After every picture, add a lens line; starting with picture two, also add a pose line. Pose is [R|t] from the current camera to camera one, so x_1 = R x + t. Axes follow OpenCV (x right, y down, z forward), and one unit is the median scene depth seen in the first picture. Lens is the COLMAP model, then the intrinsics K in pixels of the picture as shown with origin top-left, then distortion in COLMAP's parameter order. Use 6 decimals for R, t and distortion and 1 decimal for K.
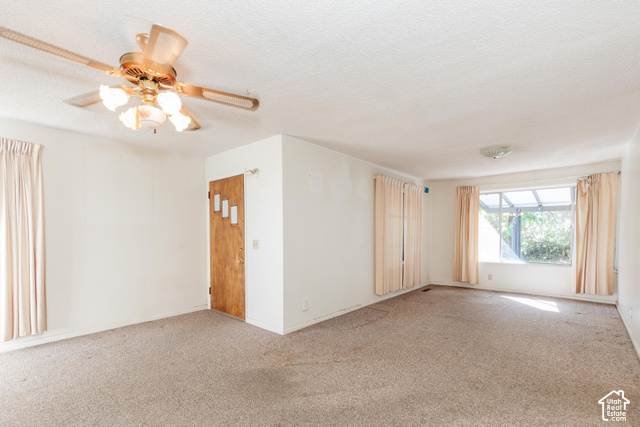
lens RADIAL K [[292.9, 0, 320.0], [0, 292.9, 223.8], [0, 0, 1]] dist [-0.000053, -0.000312]
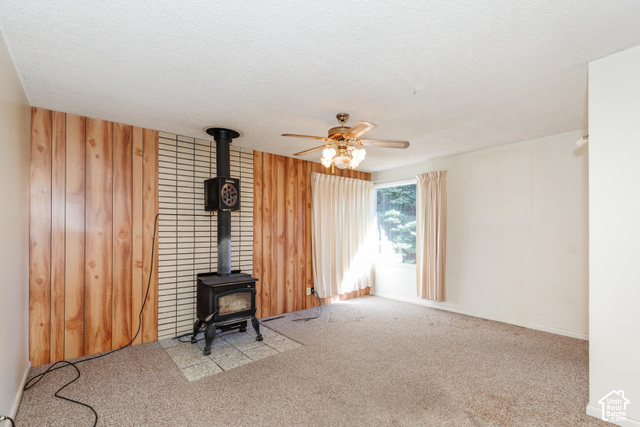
lens RADIAL K [[292.9, 0, 320.0], [0, 292.9, 223.8], [0, 0, 1]] dist [-0.000053, -0.000312]
pose [[-0.120662, -0.009825, -0.992645, 0.575936], [0.018799, 0.999749, -0.012180, -0.004880], [0.992516, -0.020130, -0.120447, 0.598606]]
